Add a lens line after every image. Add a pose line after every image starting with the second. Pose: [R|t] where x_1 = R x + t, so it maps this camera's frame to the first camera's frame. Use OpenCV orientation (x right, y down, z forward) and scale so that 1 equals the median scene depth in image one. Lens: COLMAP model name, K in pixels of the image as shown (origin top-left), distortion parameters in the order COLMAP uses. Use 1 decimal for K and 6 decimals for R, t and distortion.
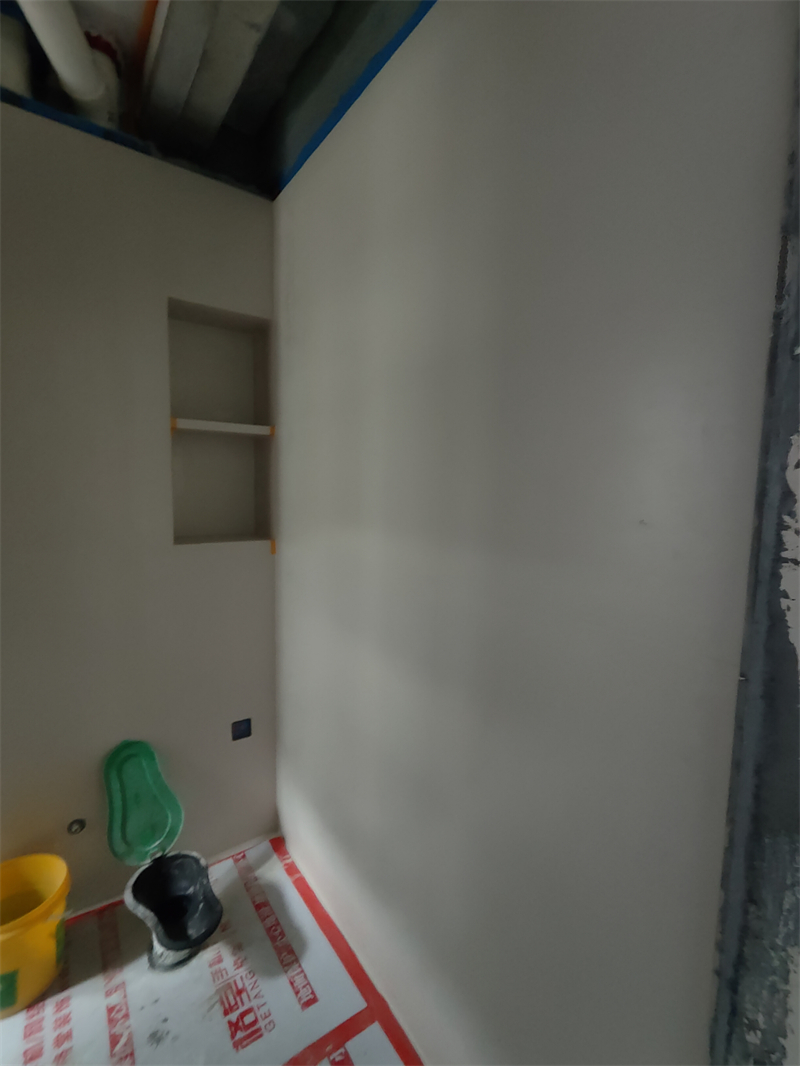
lens RADIAL K [[488.8, 0, 402.5], [0, 488.8, 528.8], [0, 0, 1]] dist [-0.001055, 0.001124]
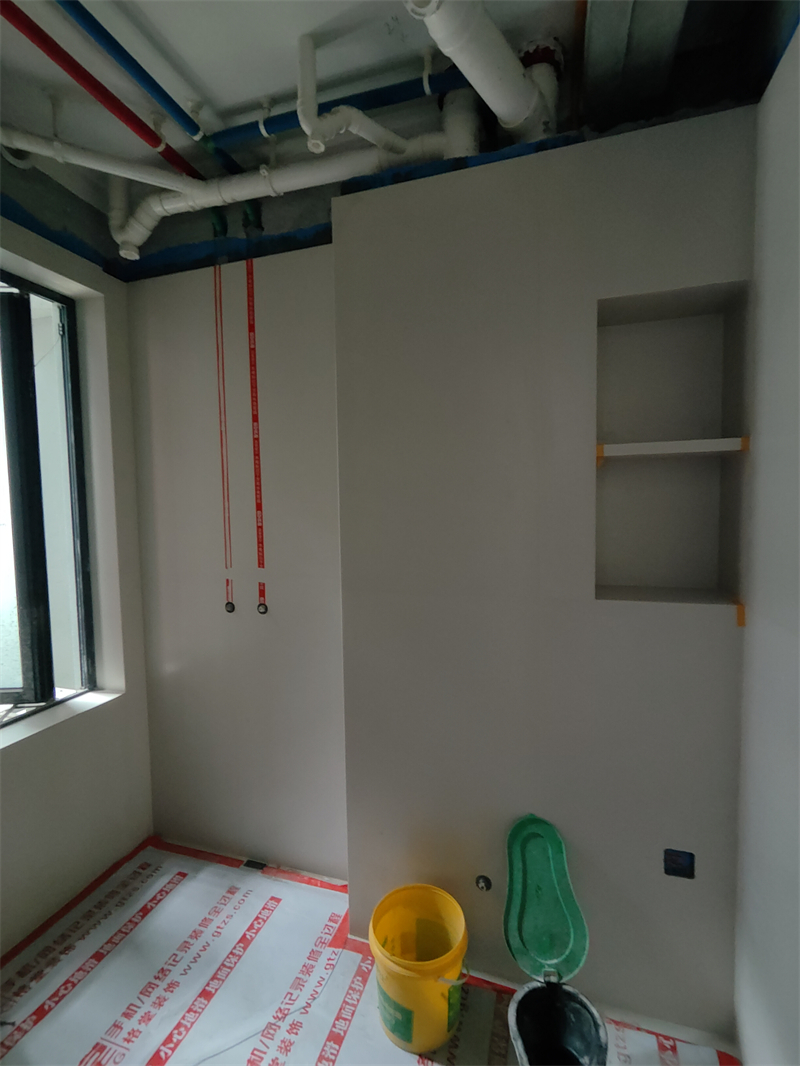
lens RADIAL K [[488.8, 0, 398.9], [0, 488.8, 537.6], [0, 0, 1]] dist [-0.001055, 0.001124]
pose [[0.597979, 0.021269, -0.801229, -0.011667], [-0.043316, 0.999045, -0.005807, -0.057199], [0.800340, 0.038179, 0.598329, 0.267858]]
